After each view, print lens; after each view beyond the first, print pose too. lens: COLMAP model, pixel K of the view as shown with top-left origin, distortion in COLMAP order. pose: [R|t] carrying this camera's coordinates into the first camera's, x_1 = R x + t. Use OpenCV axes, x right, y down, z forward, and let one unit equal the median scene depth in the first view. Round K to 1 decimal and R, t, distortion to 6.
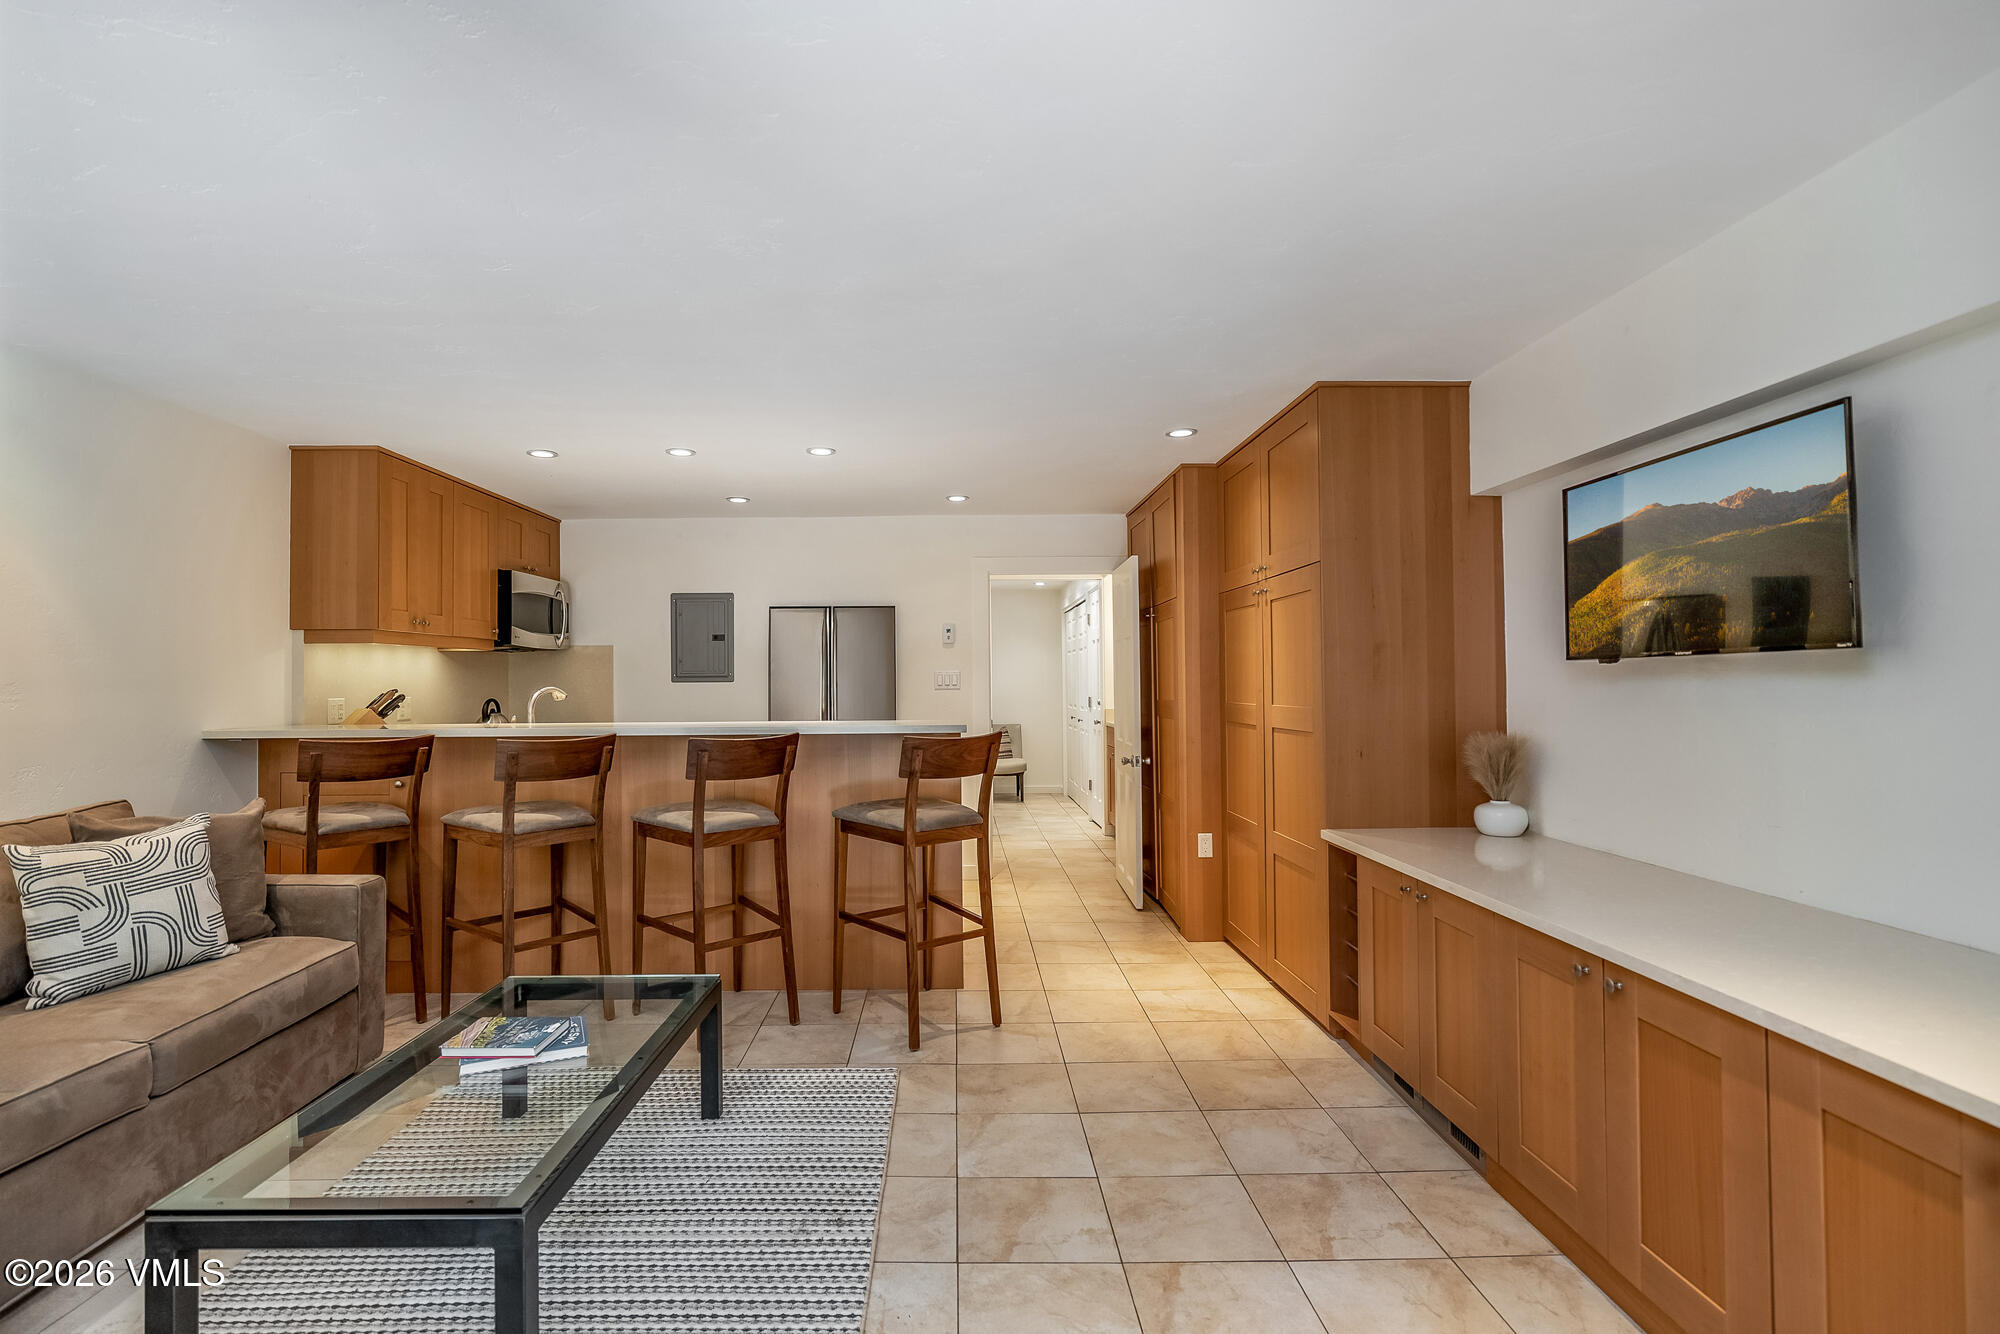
lens RADIAL K [[936.9, 0, 961.0], [0, 936.9, 668.1], [0, 0, 1]] dist [-0.001622, 0.000796]
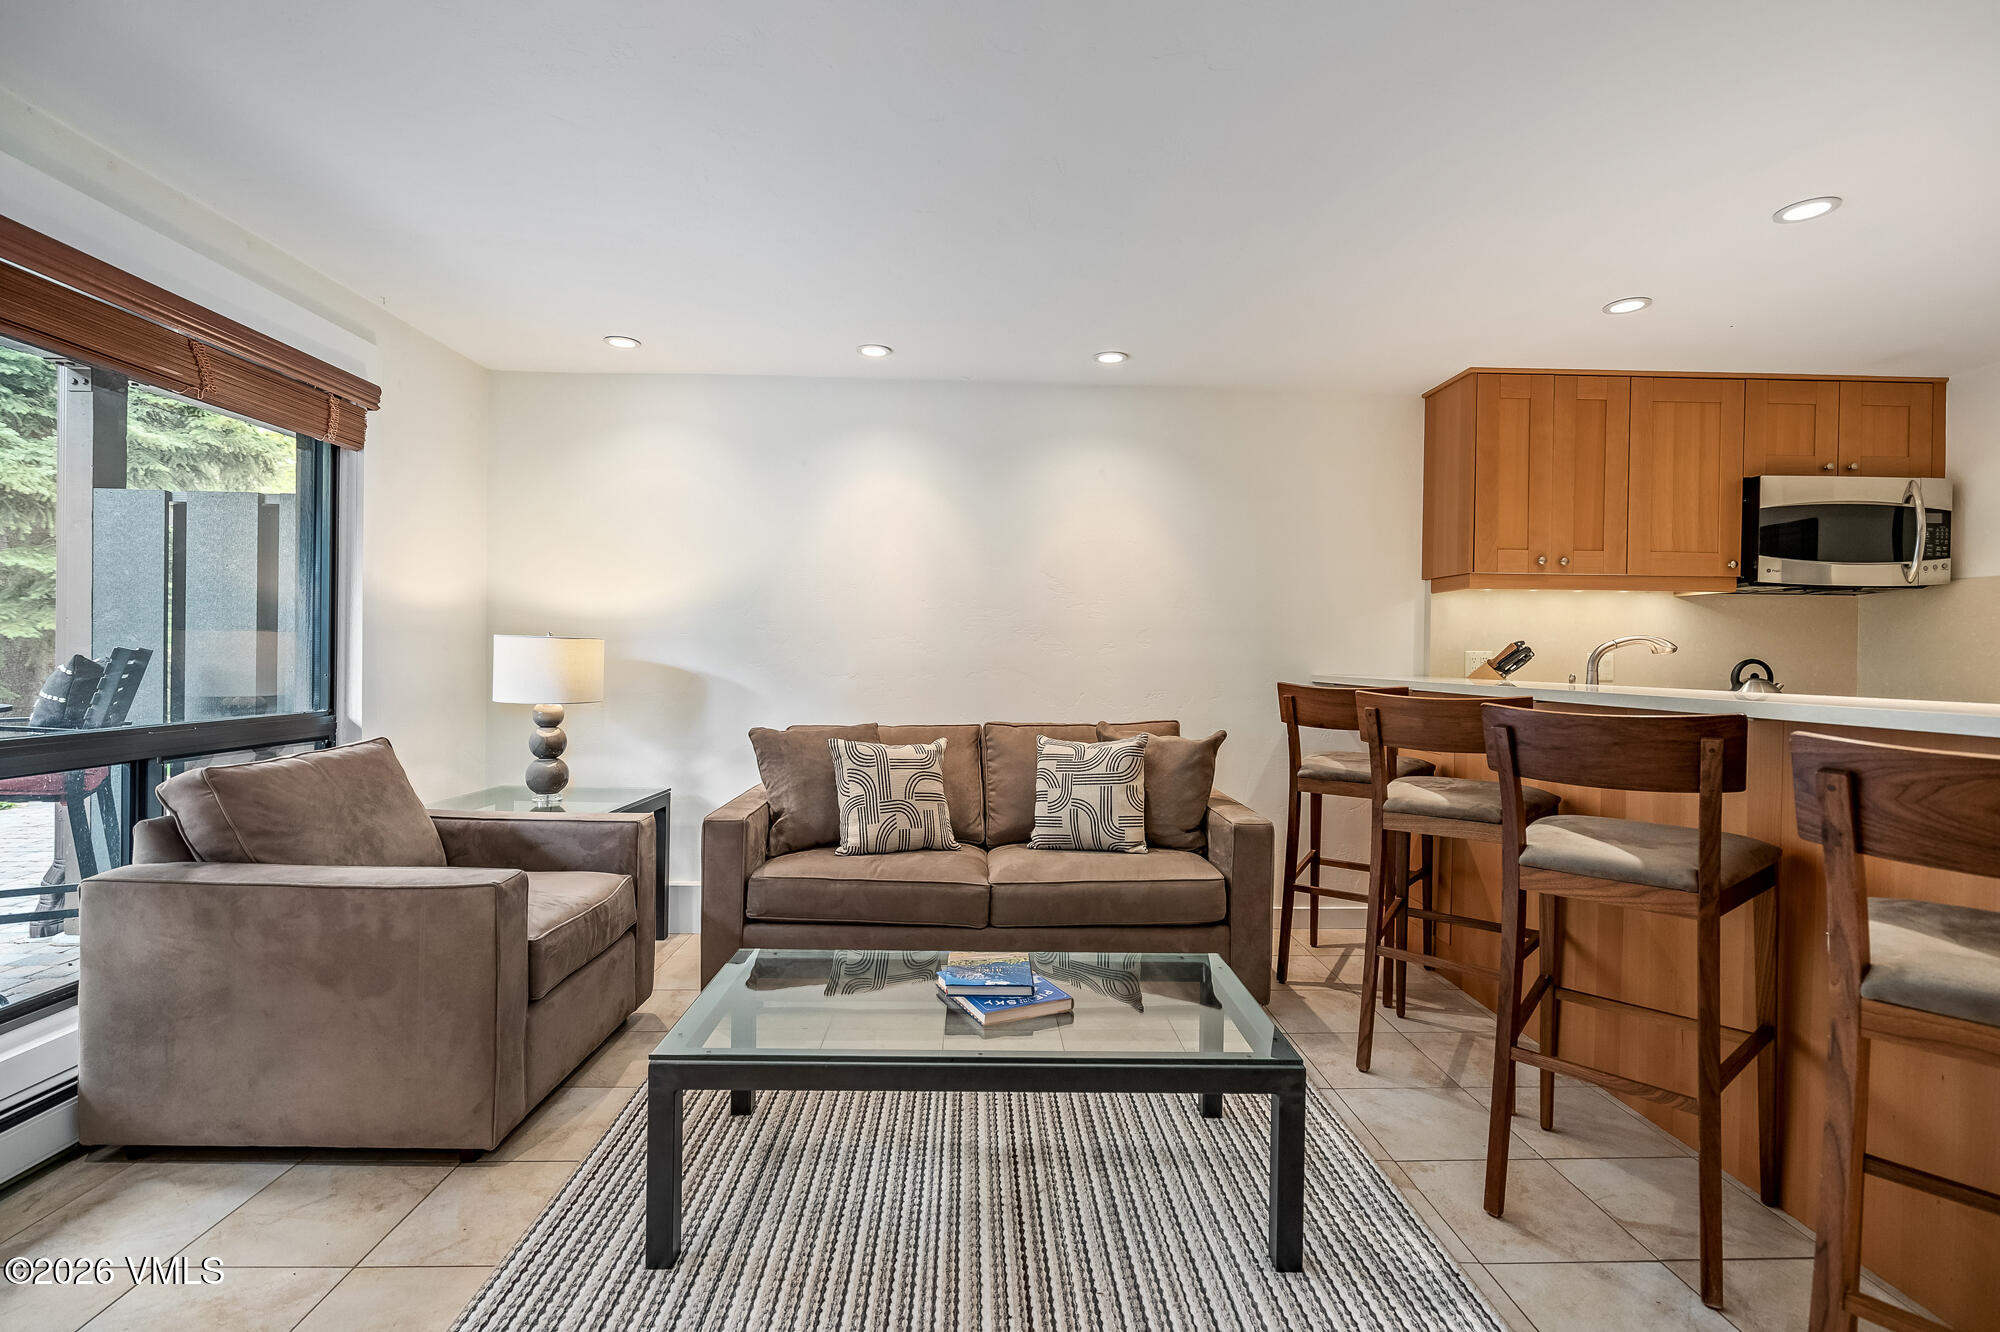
lens RADIAL K [[911.0, 0, 992.3], [0, 911.0, 667.0], [0, 0, 1]] dist [-0.002843, 0.000351]
pose [[0.017848, 0.020388, -0.999633, 0.308818], [0.000783, 0.999791, 0.020406, 0.038799], [0.999840, -0.001147, 0.017828, 0.670662]]
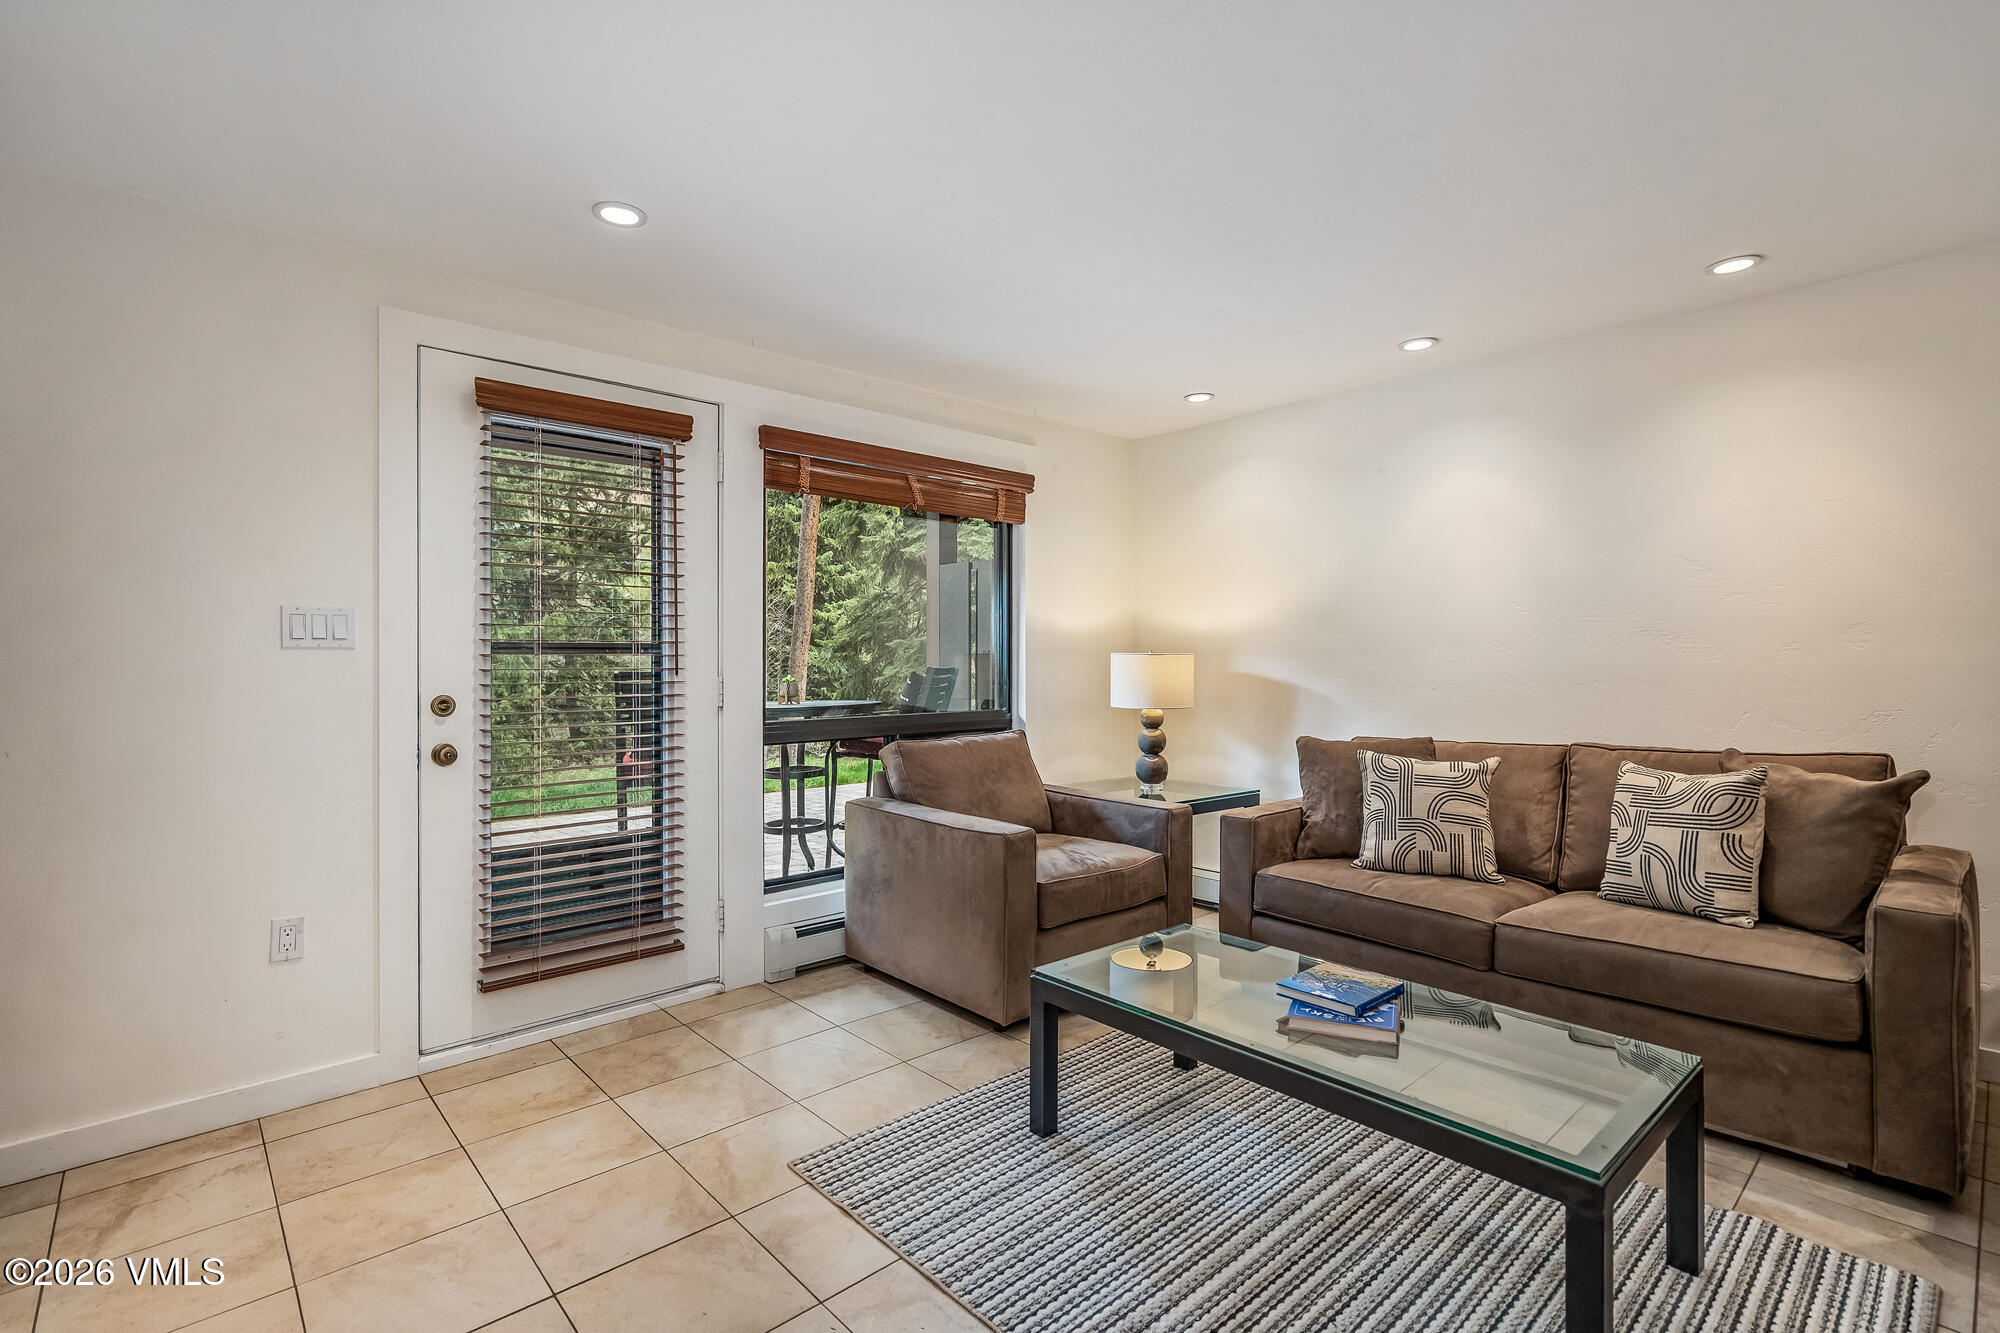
lens RADIAL K [[922.8, 0, 980.1], [0, 922.8, 662.5], [0, 0, 1]] dist [-0.003766, -0.000186]
pose [[-0.752137, 0.008711, -0.658950, 0.277169], [0.017600, 0.999821, -0.006872, 0.042387], [0.658772, -0.016767, -0.752156, 0.992774]]
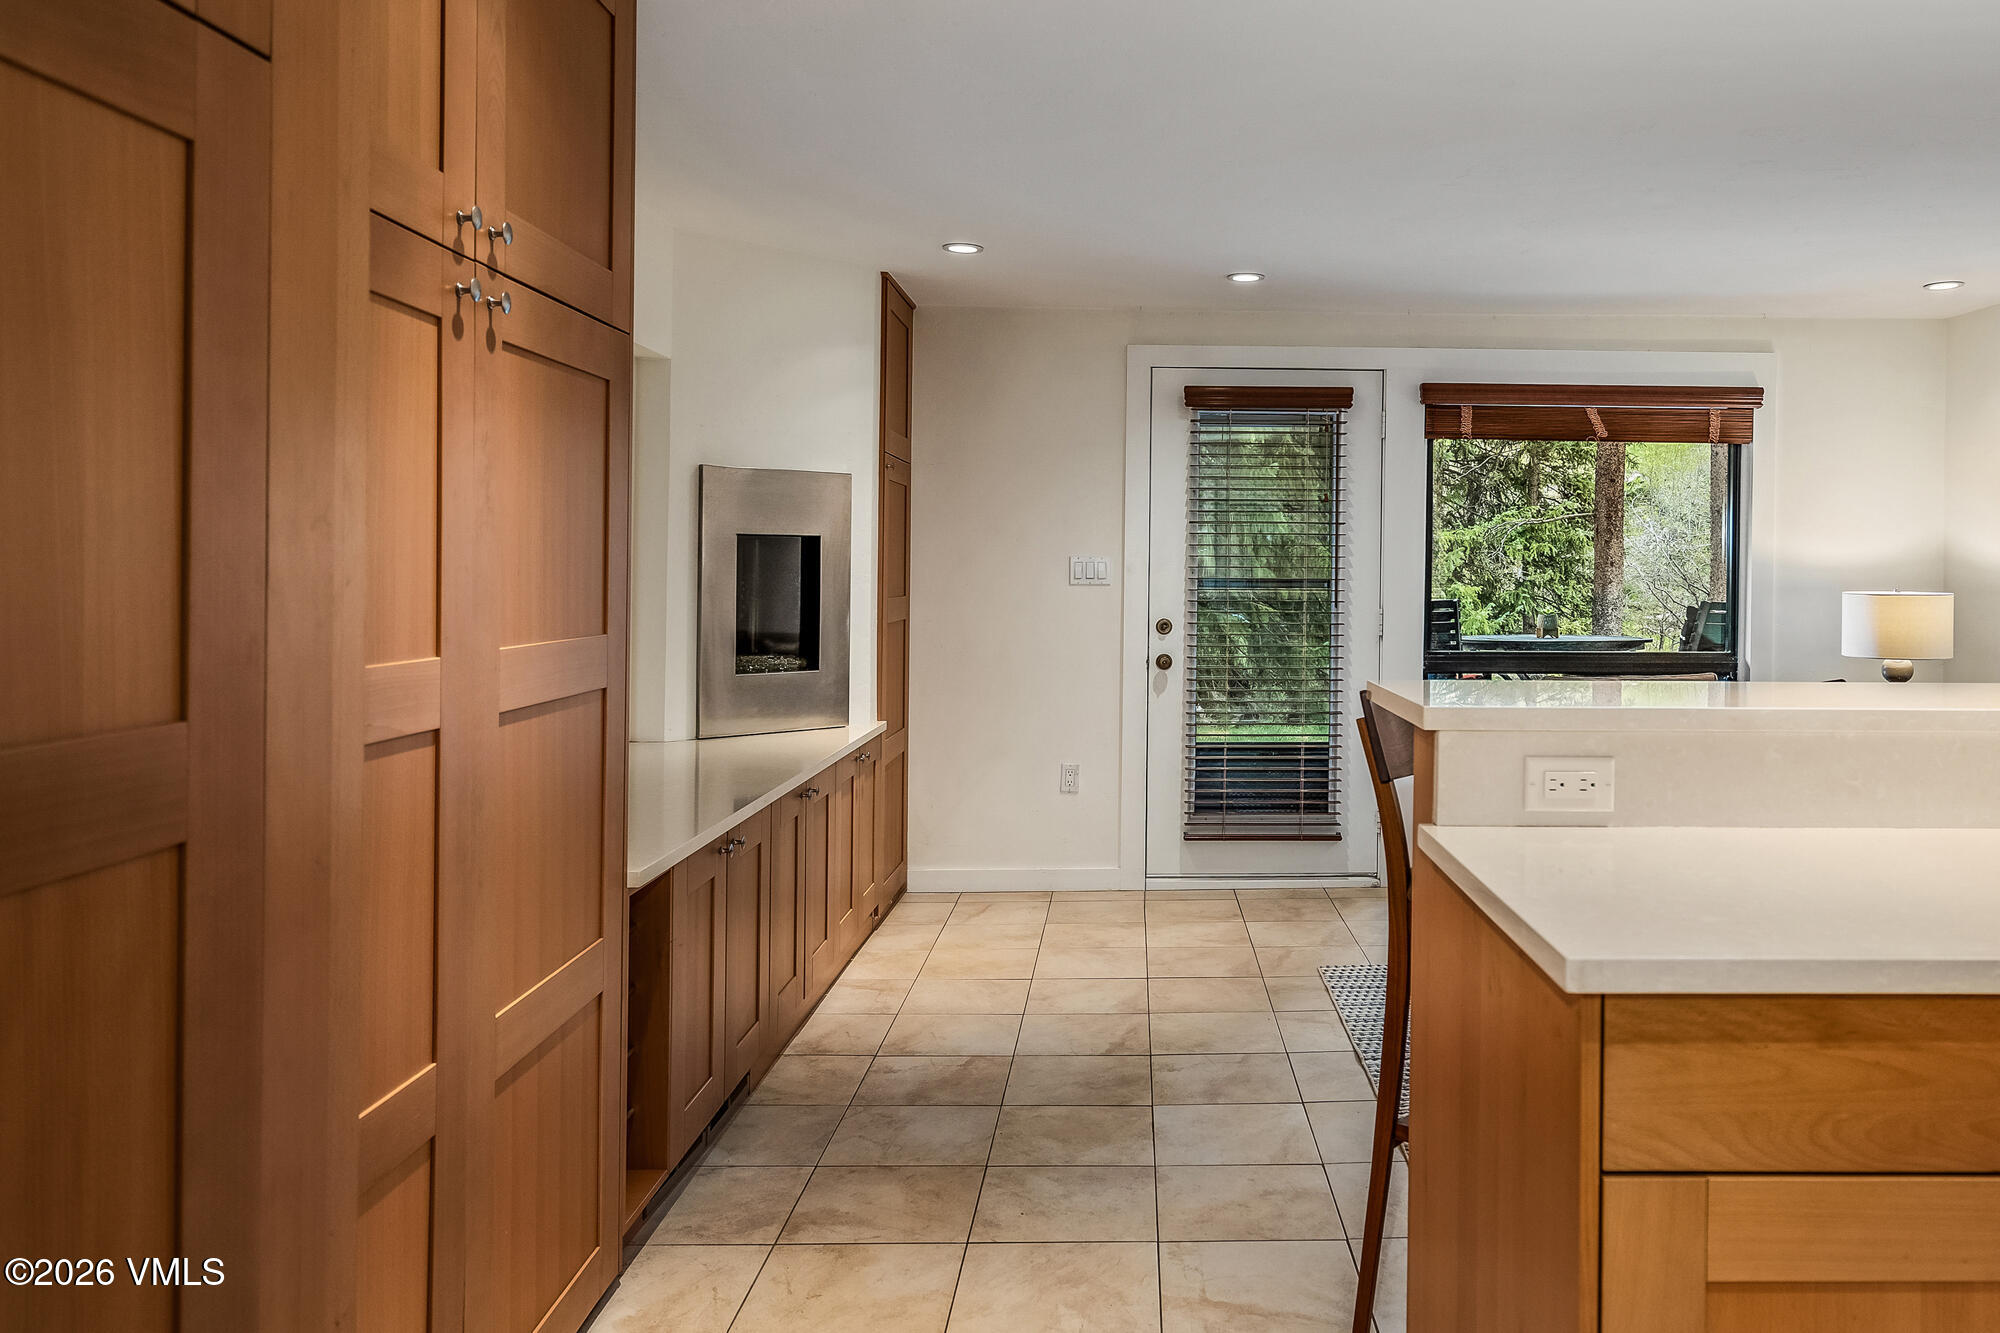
lens RADIAL K [[1451.0, 0, 1169.2], [0, 1451.0, 559.3], [0, 0, 1]] dist [0.009111, -0.003226]
pose [[-0.999821, -0.001692, -0.018838, 0.118664], [-0.001263, 0.999740, -0.022760, 0.024212], [0.018872, -0.022732, -0.999563, 1.859956]]
